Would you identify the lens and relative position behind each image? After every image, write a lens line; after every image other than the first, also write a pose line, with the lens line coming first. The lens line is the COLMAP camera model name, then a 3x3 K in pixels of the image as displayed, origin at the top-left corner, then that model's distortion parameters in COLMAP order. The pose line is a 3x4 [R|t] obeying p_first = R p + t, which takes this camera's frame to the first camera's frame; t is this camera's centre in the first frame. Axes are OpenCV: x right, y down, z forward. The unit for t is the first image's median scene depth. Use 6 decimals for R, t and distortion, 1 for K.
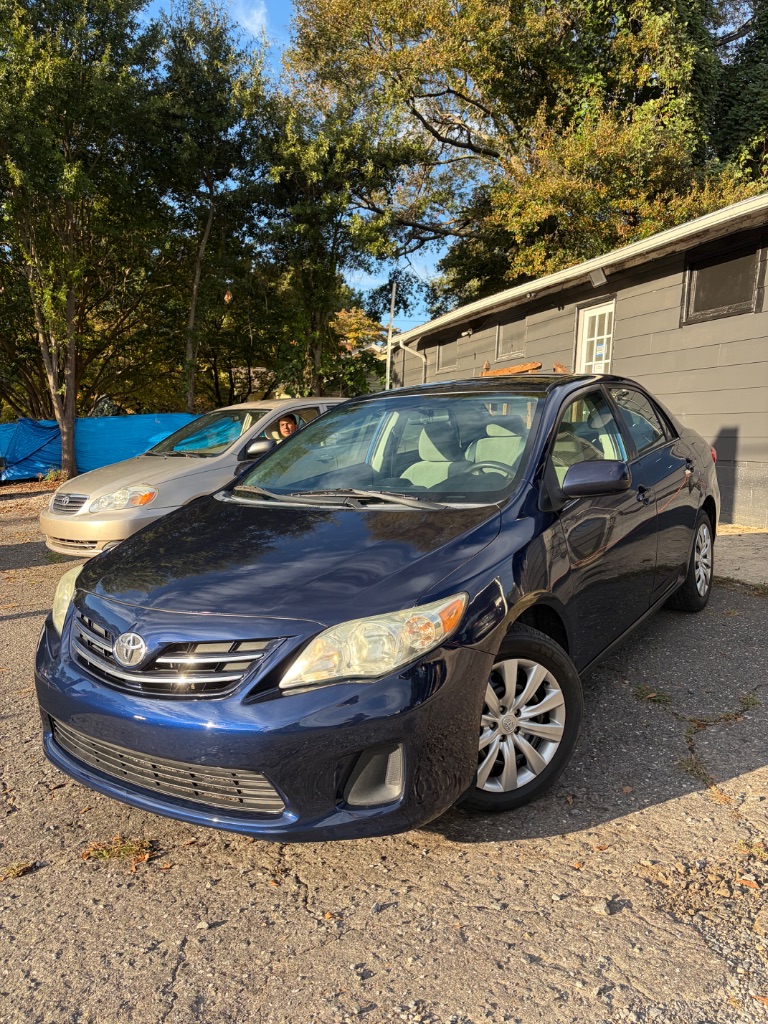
lens RADIAL K [[776.3, 0, 377.4], [0, 776.3, 513.9], [0, 0, 1]] dist [0.054990, -0.057247]
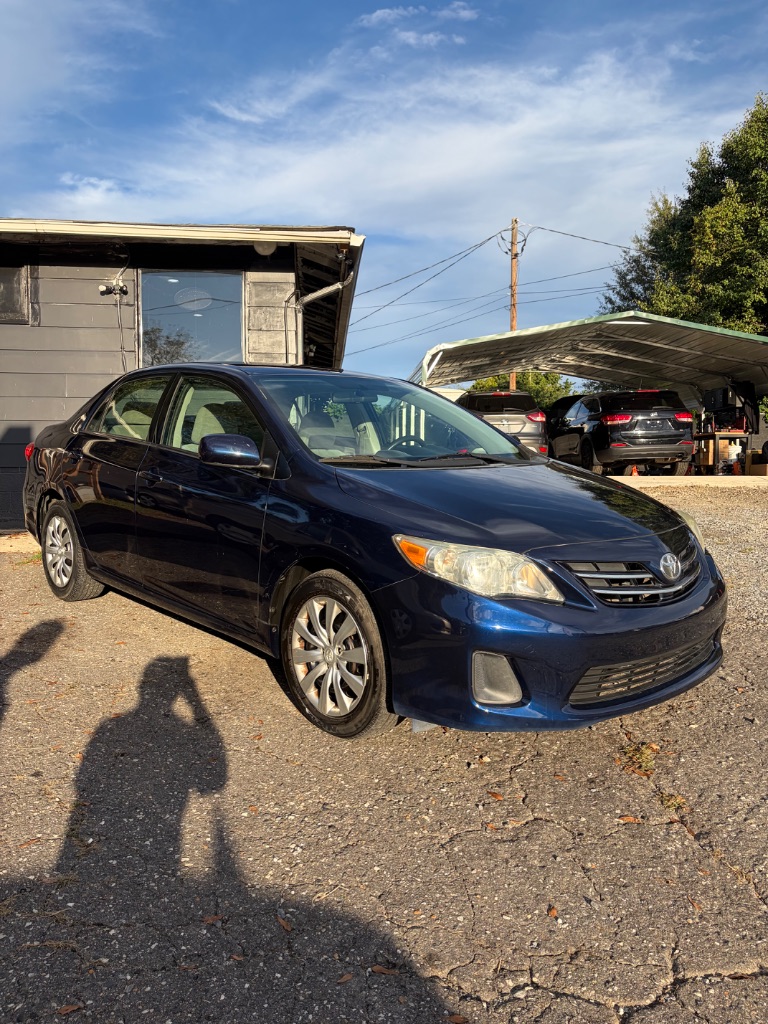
lens RADIAL K [[776.3, 0, 377.4], [0, 776.3, 513.9], [0, 0, 1]] dist [0.054990, -0.057247]
pose [[0.231252, -0.067004, 0.970584, -0.232521], [0.105196, 0.993499, 0.043521, -0.000806], [-0.967190, 0.092037, 0.236797, 0.166934]]
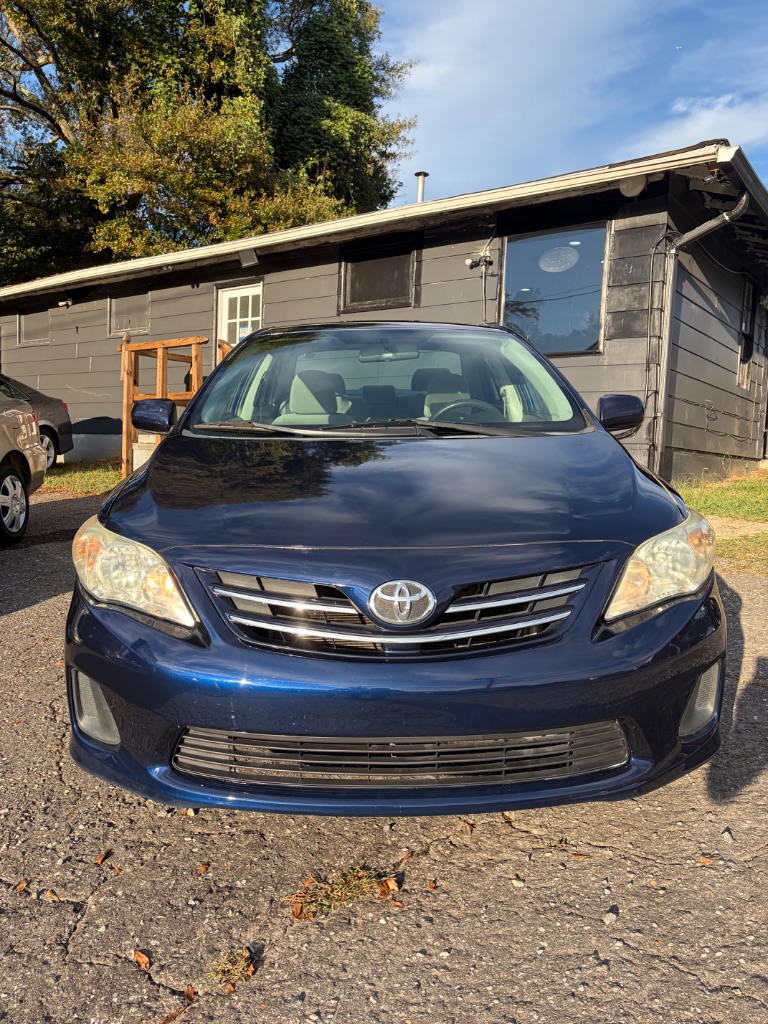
lens RADIAL K [[776.3, 0, 377.4], [0, 776.3, 513.9], [0, 0, 1]] dist [0.054990, -0.057247]
pose [[0.817377, -0.044237, 0.574403, -0.111581], [0.044753, 0.998910, 0.013246, 0.011898], [-0.574363, 0.014879, 0.818466, 0.061877]]
